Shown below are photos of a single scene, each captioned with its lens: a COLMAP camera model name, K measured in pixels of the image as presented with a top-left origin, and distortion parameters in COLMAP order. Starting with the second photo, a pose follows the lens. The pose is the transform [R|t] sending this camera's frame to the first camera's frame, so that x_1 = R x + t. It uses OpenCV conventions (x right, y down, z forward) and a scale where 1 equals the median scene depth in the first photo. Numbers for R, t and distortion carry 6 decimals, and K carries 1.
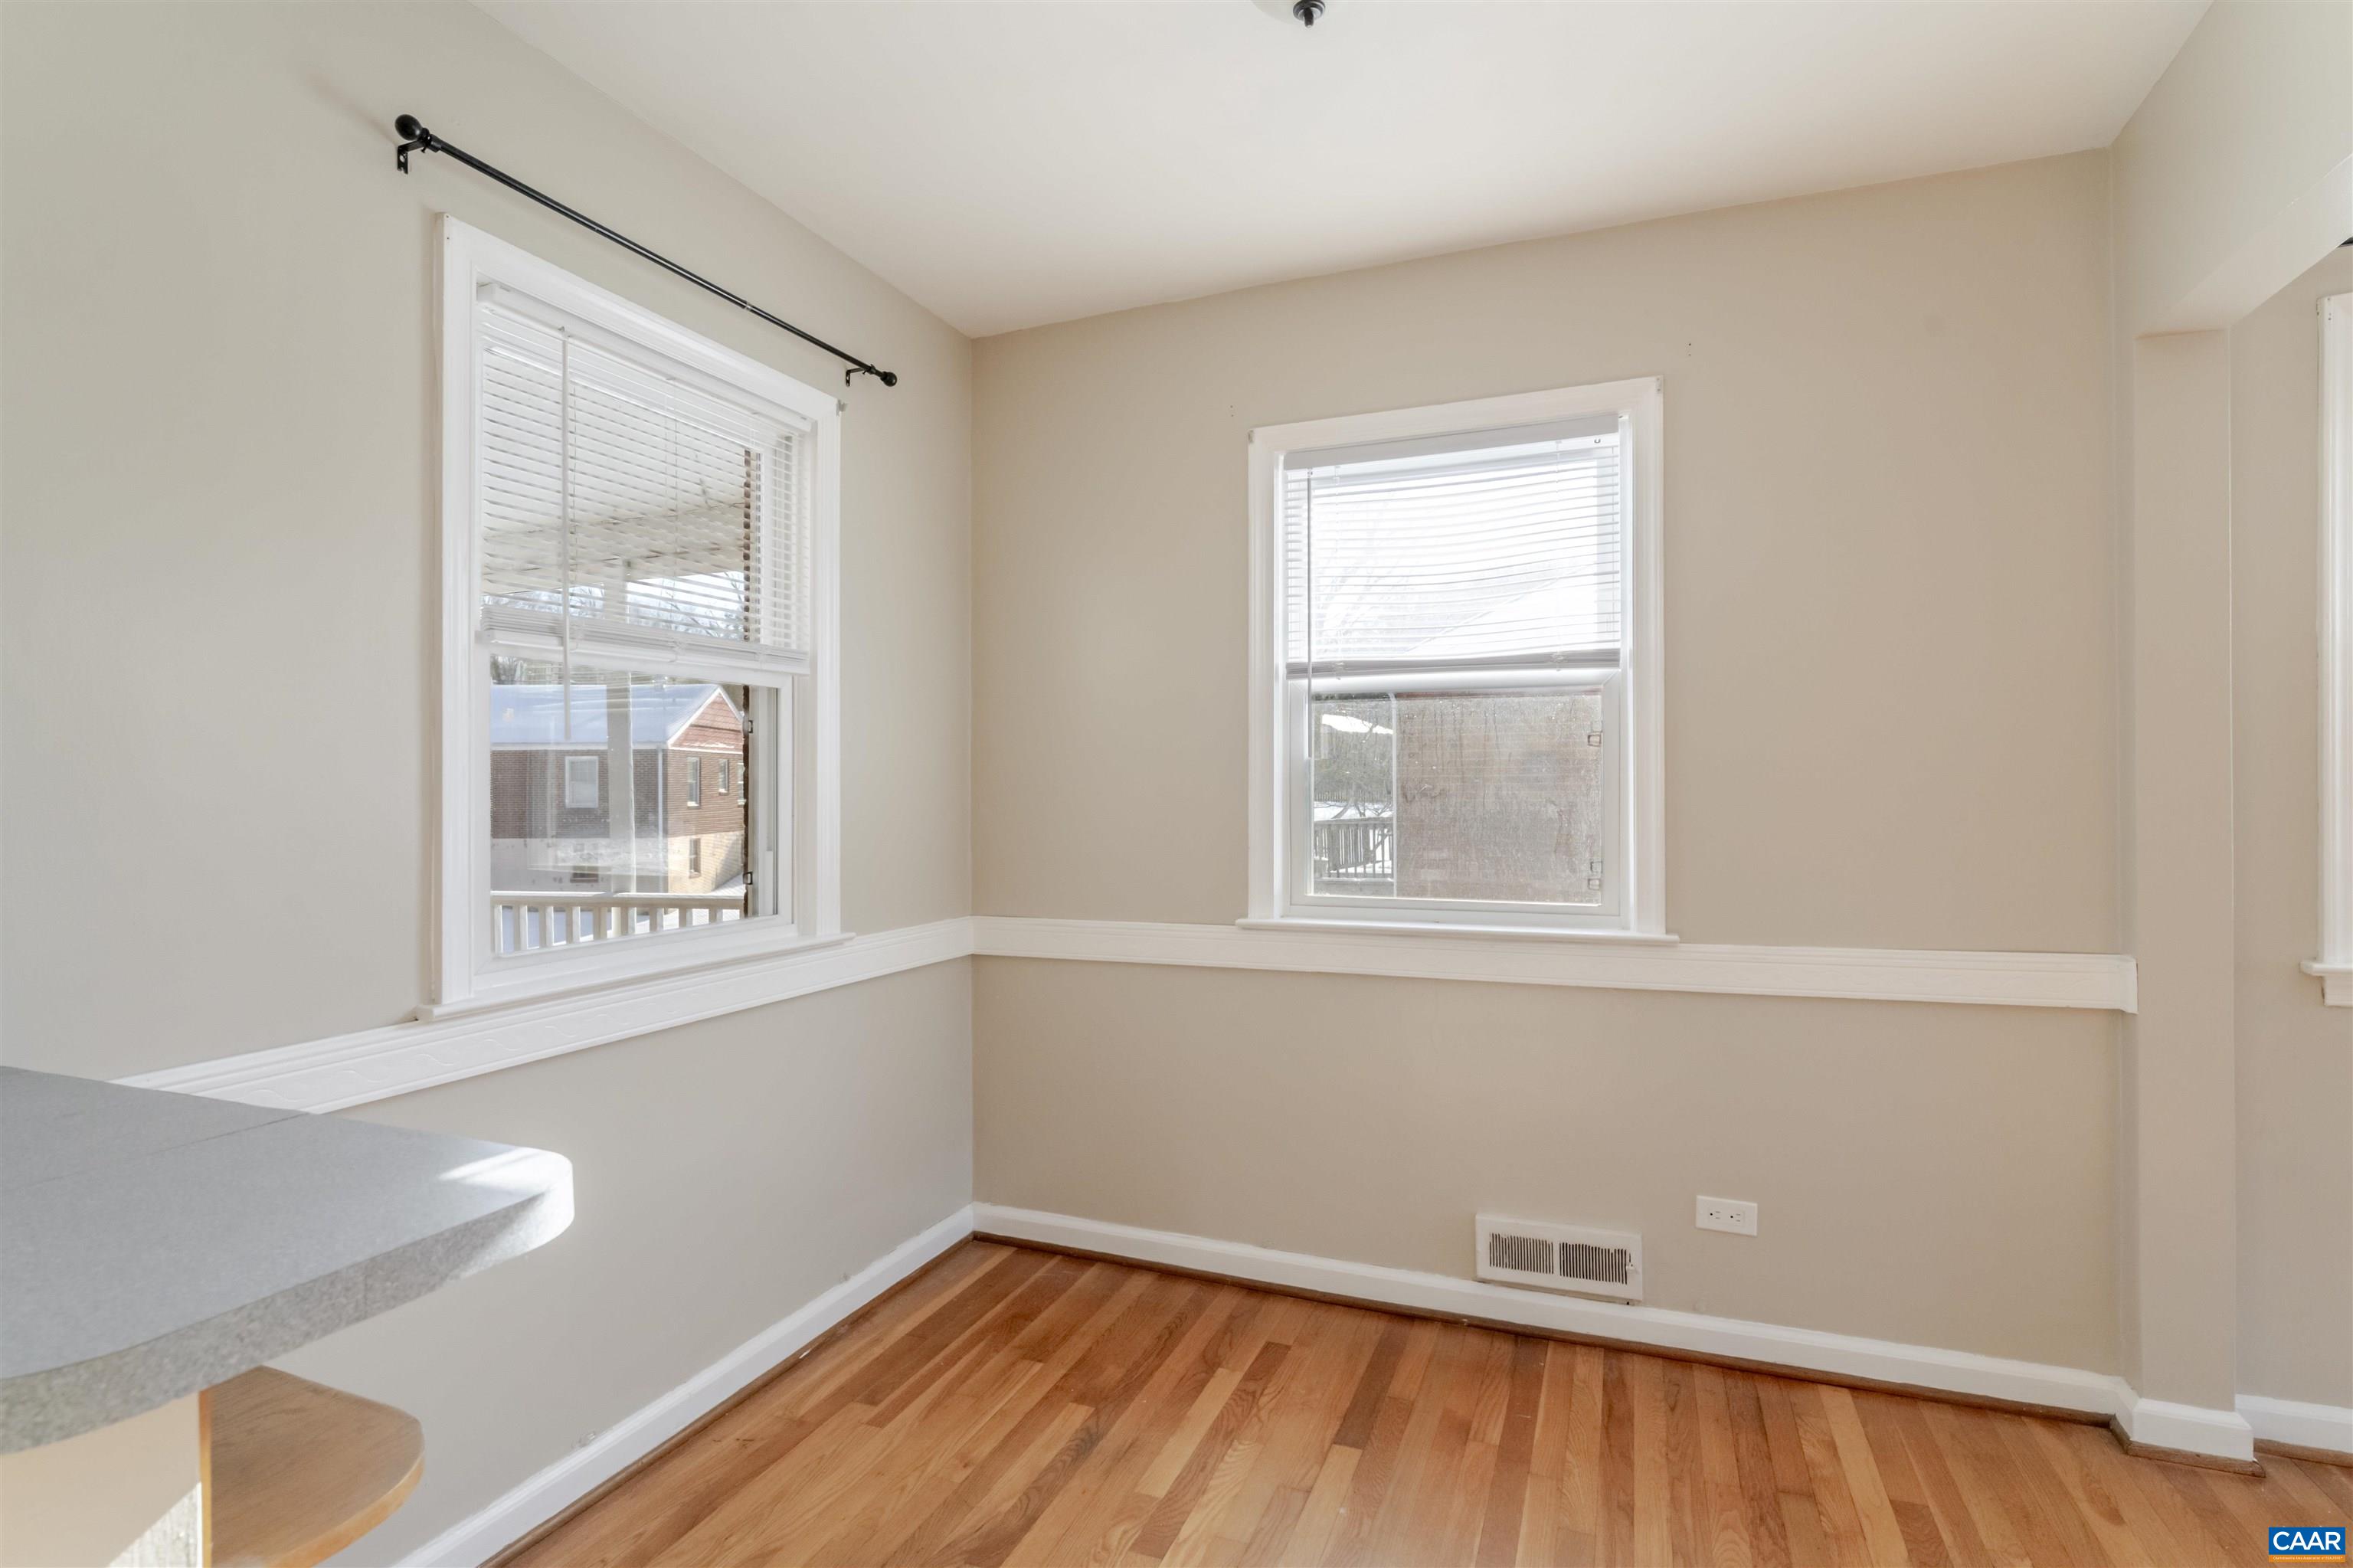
lens RADIAL K [[1166.1, 0, 1179.5], [0, 1166.1, 780.9], [0, 0, 1]] dist [0.004084, 0.000405]
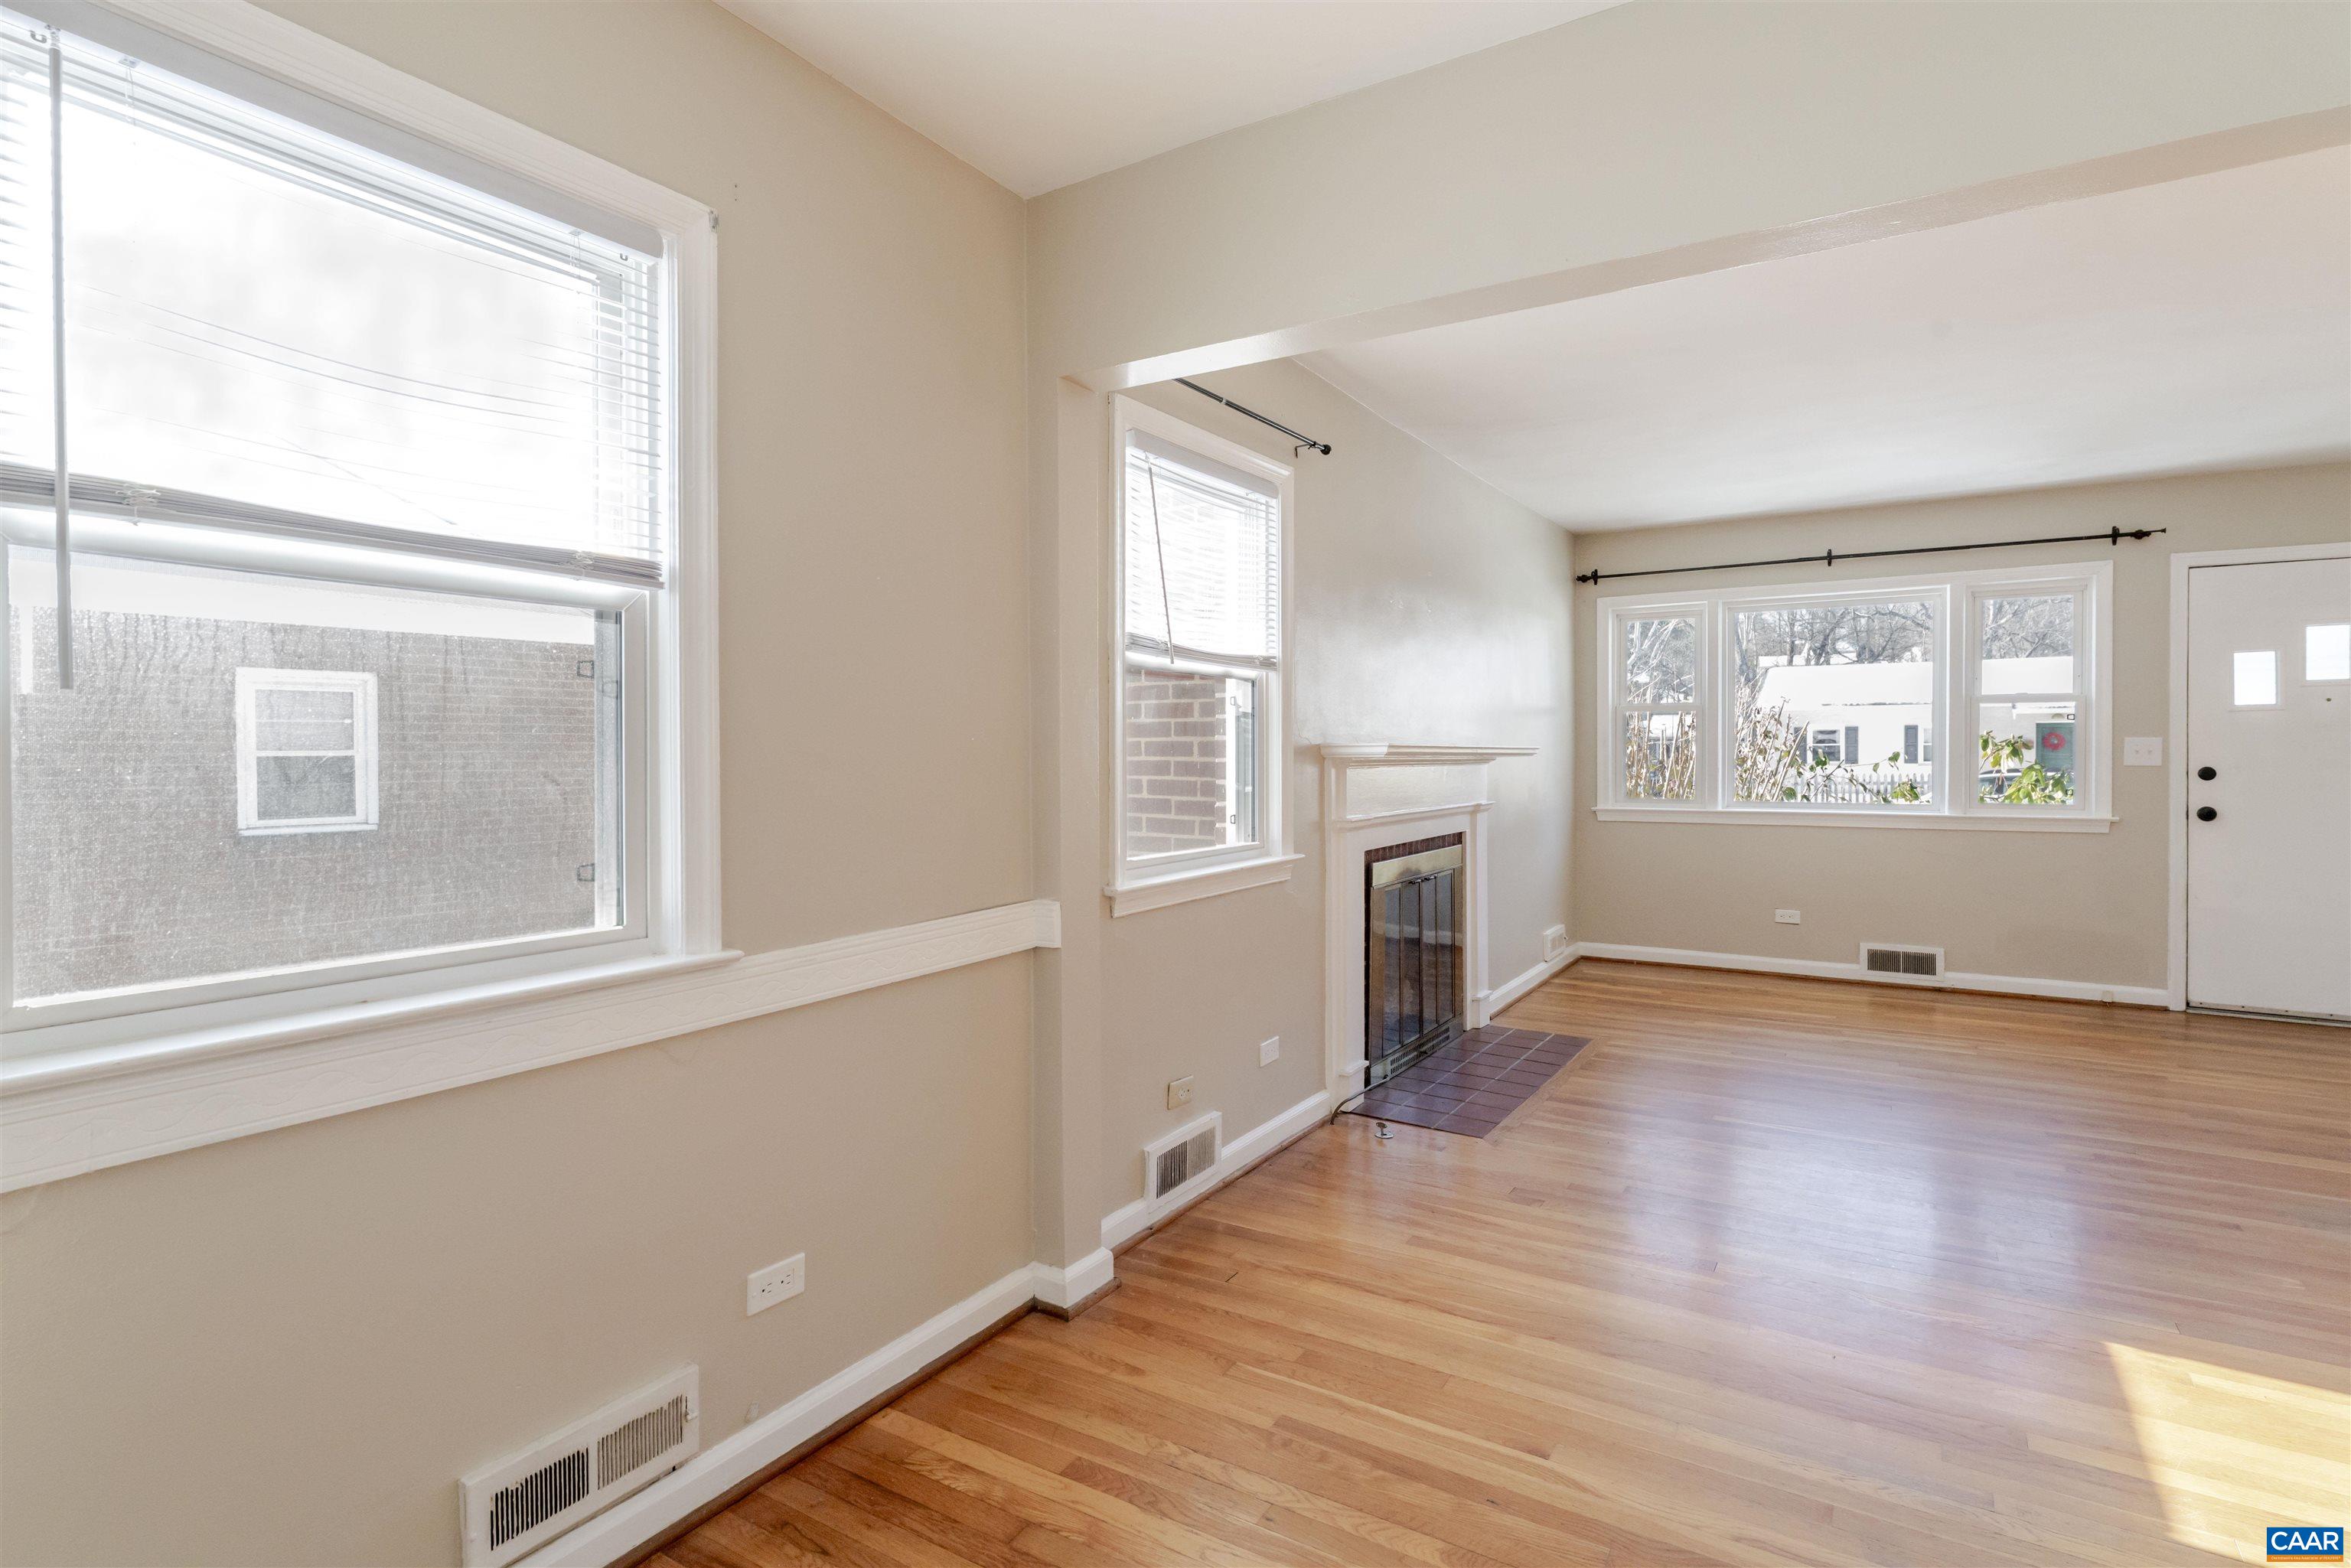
lens RADIAL K [[1165.0, 0, 1134.2], [0, 1165.0, 767.7], [0, 0, 1]] dist [0.004084, 0.000405]
pose [[0.202974, -0.008034, 0.979151, -0.265138], [0.001929, 0.999968, 0.007805, 0.007396], [-0.979182, 0.000305, 0.202983, 0.574481]]
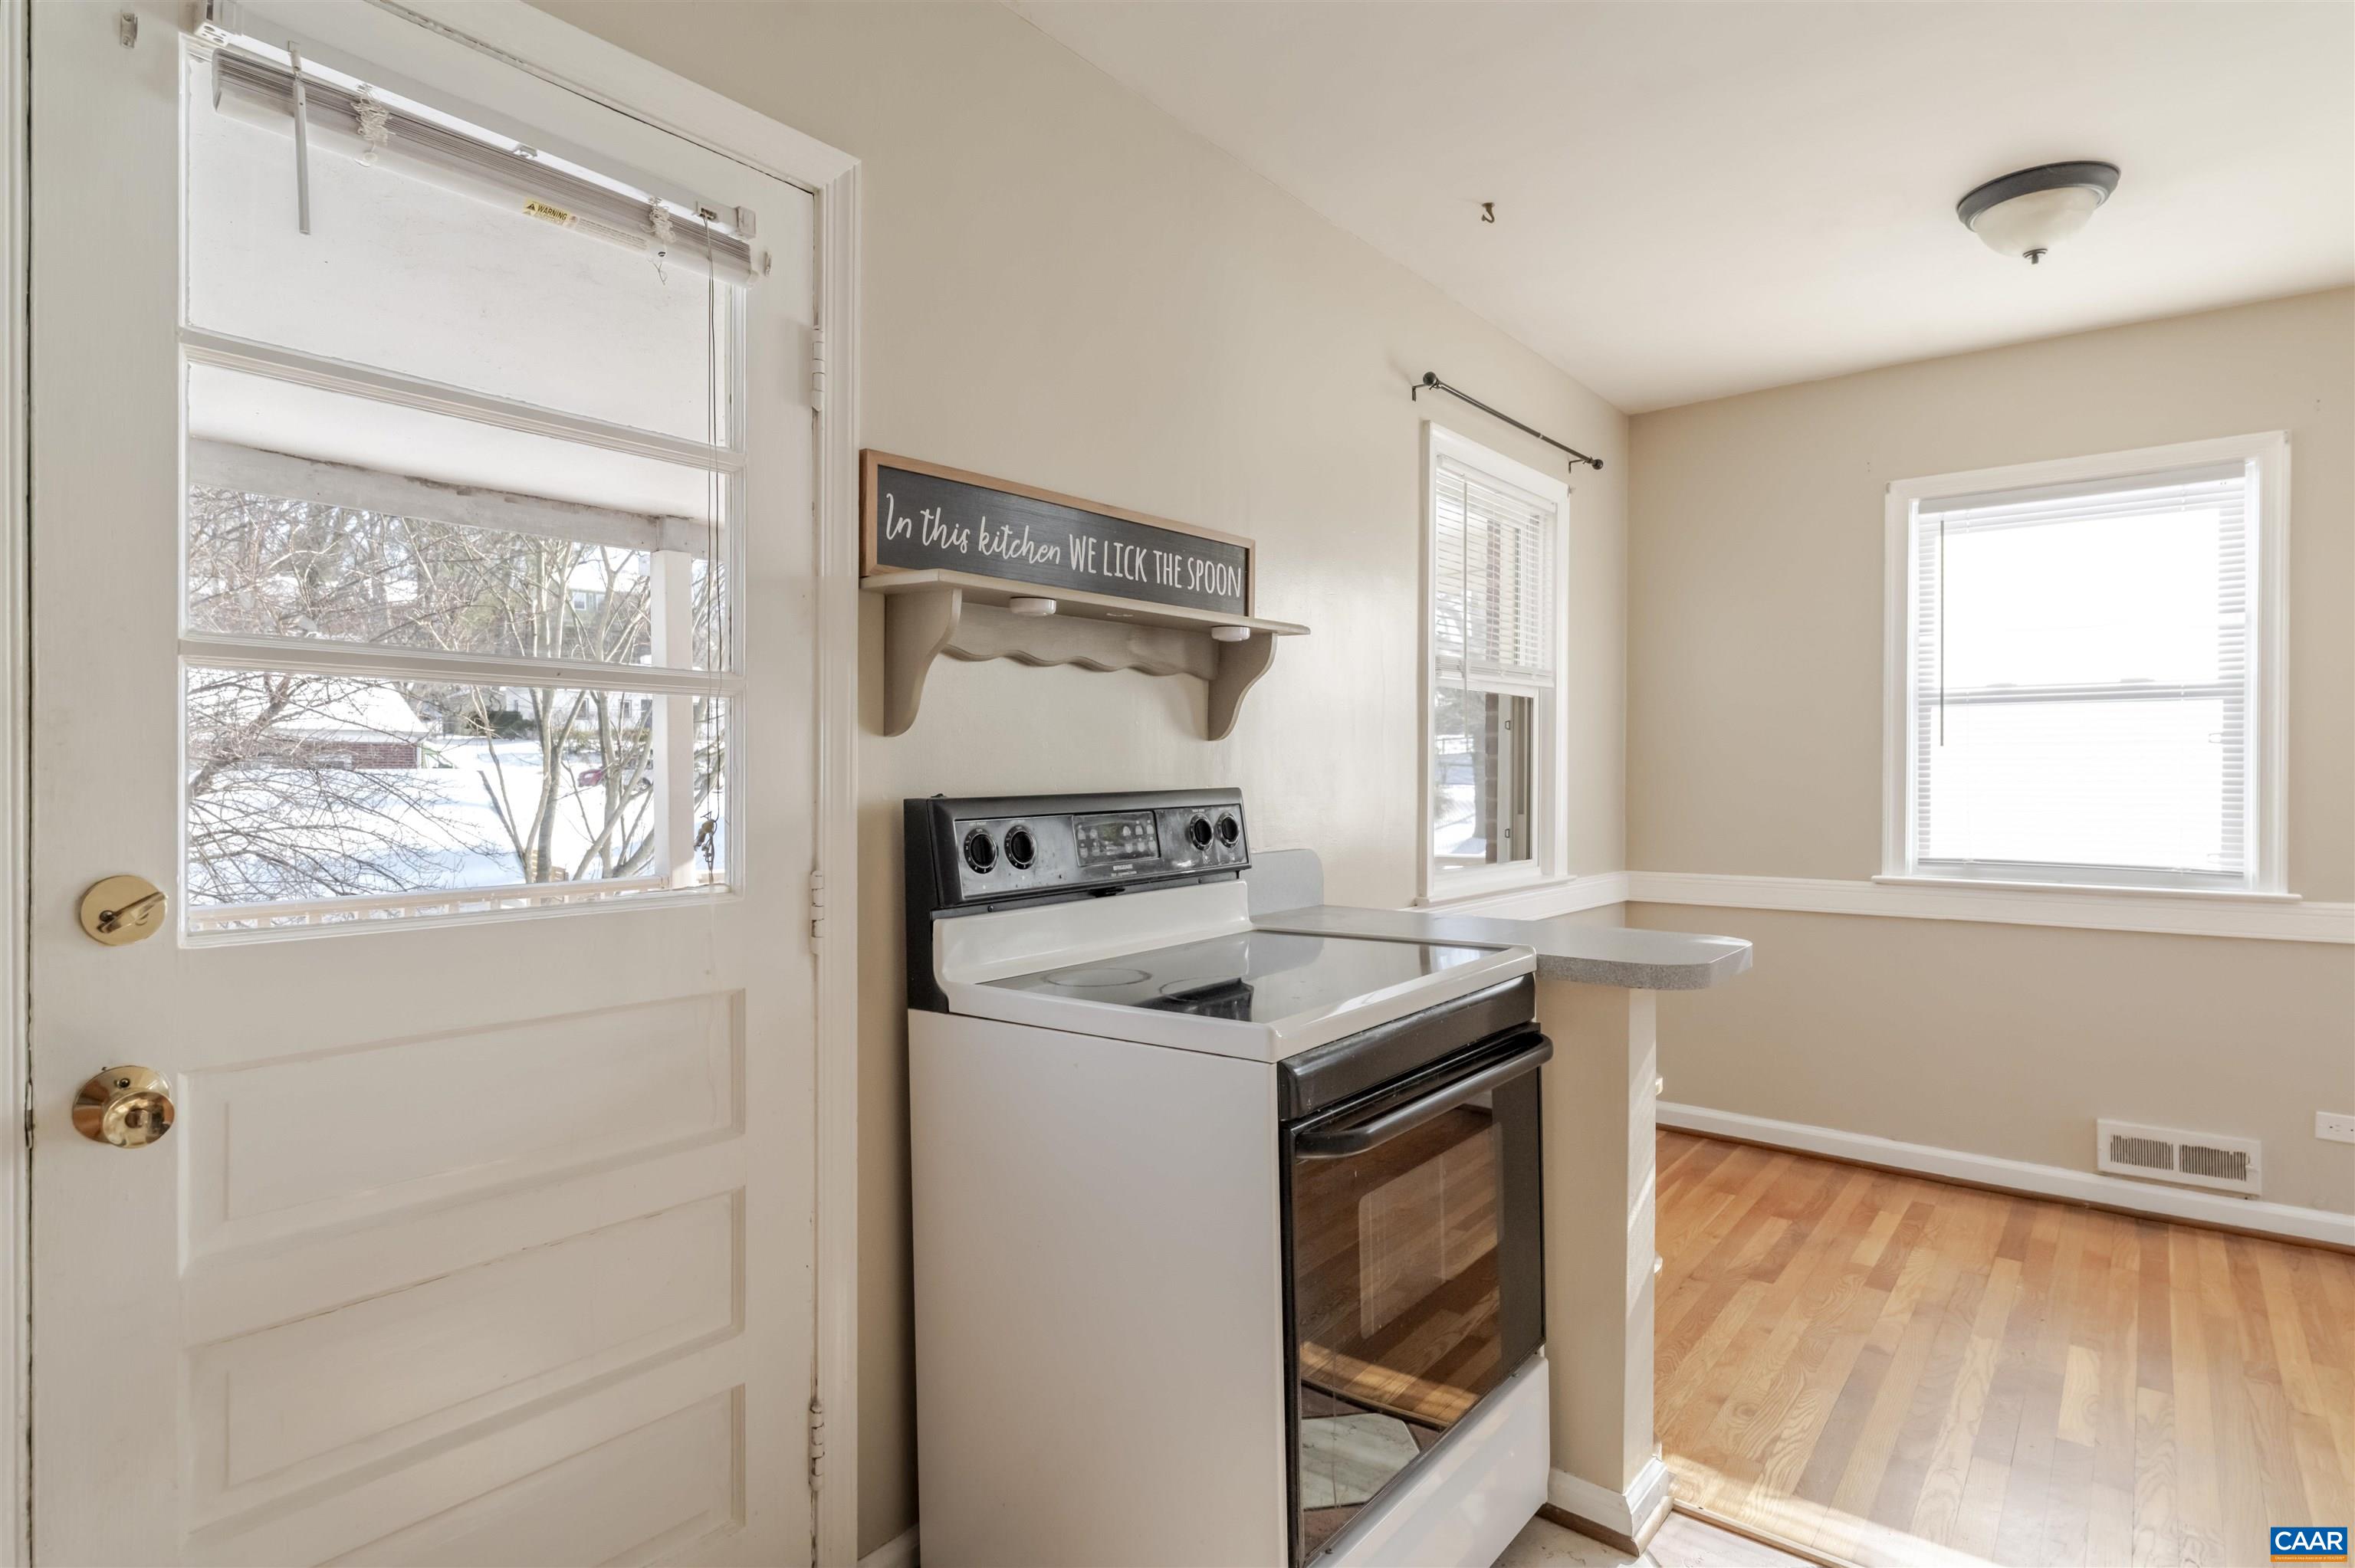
lens RADIAL K [[1267.9, 0, 1214.2], [0, 1267.9, 777.7], [0, 0, 1]] dist [0.001259, 0.002764]
pose [[0.963384, 0.005742, -0.268064, -0.296263], [-0.003009, 0.999939, 0.010607, 0.001535], [0.268109, -0.009412, 0.963343, -0.552265]]
